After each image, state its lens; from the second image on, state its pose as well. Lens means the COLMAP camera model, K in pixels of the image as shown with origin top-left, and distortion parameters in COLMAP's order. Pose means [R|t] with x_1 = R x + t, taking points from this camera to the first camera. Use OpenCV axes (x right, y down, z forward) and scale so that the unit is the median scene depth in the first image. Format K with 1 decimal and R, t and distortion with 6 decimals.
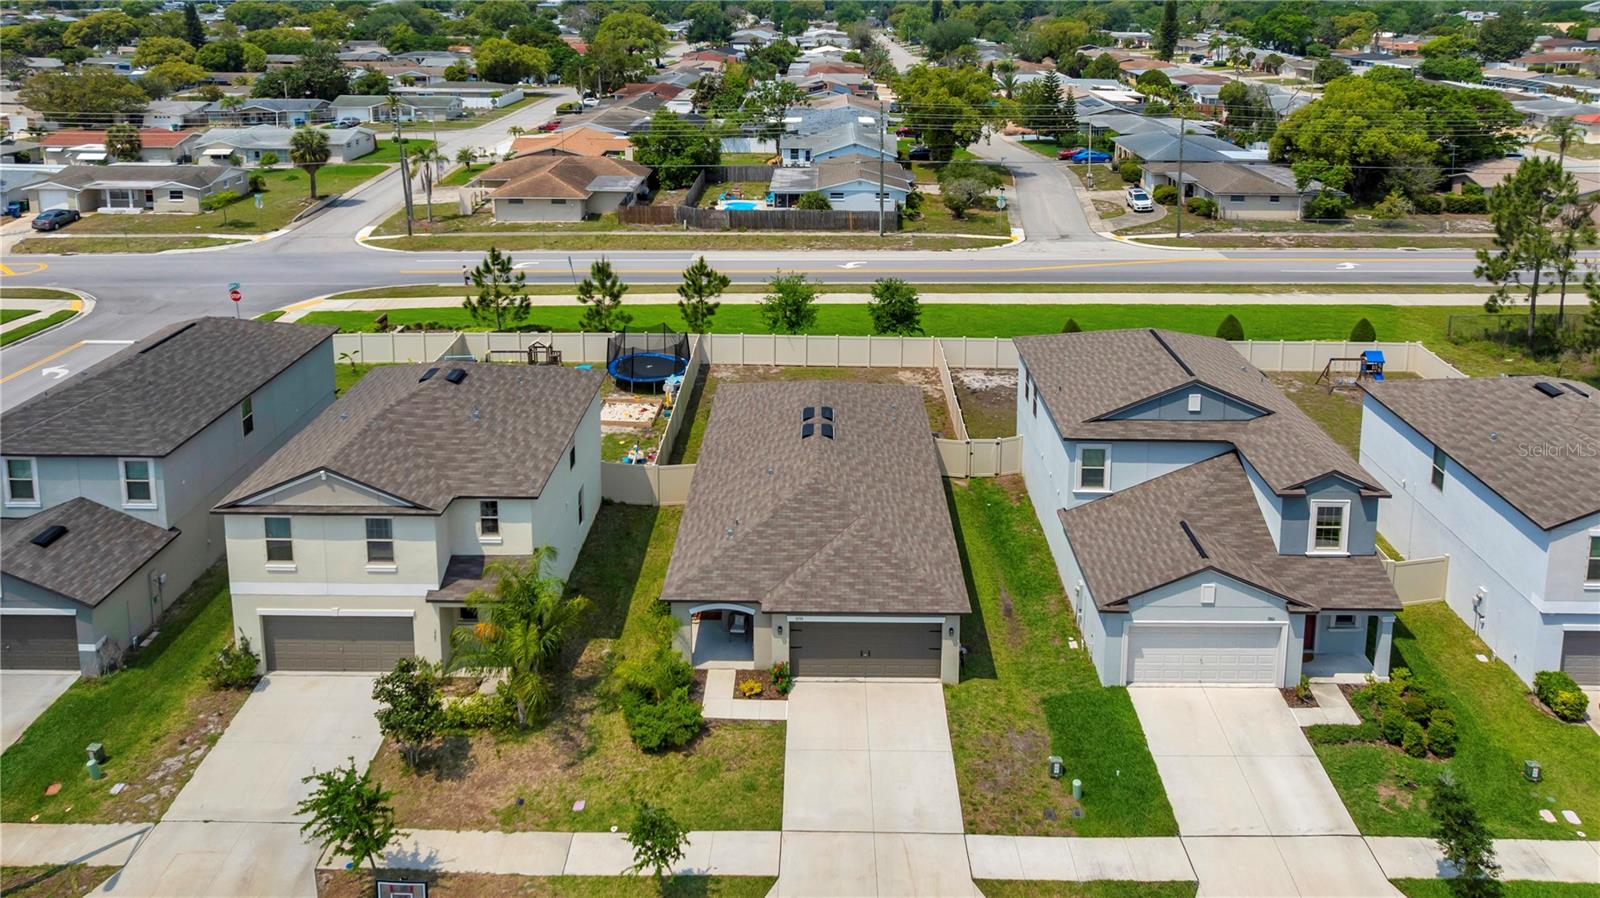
lens RADIAL K [[892.1, 0, 811.7], [0, 892.1, 445.5], [0, 0, 1]] dist [0.000196, -0.027472]
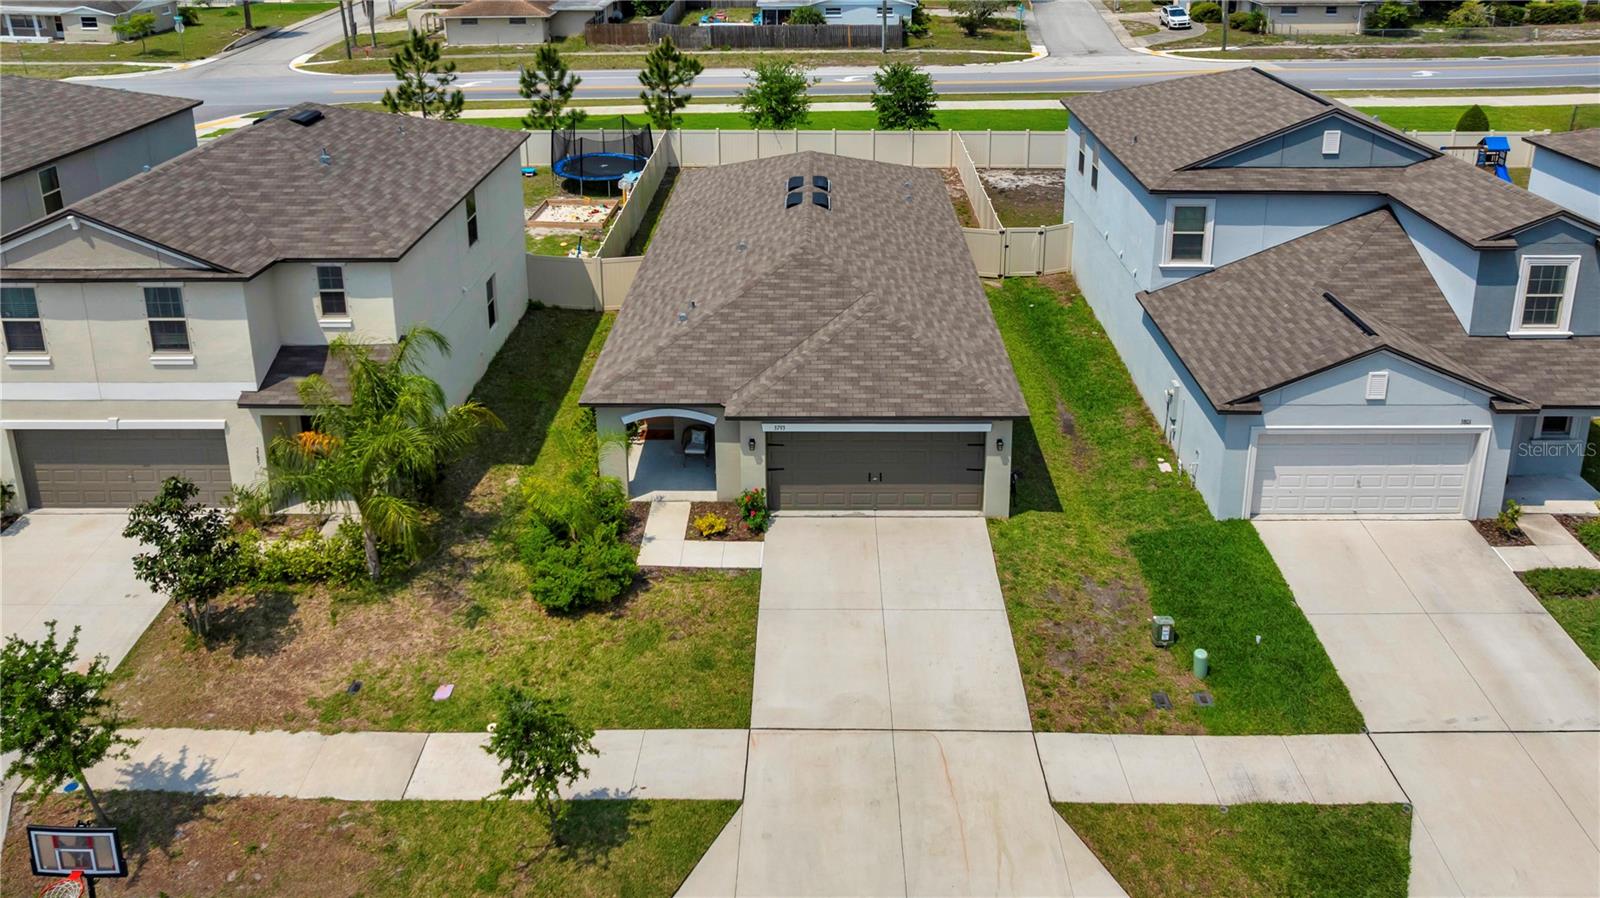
lens RADIAL K [[901.7, 0, 800.0], [0, 901.7, 449.0], [0, 0, 1]] dist [-0.017009, -0.001252]
pose [[0.999896, -0.008811, -0.011405, 0.009337], [0.010327, 0.990017, 0.140567, 0.108397], [0.010053, -0.140670, 0.990005, 0.295625]]
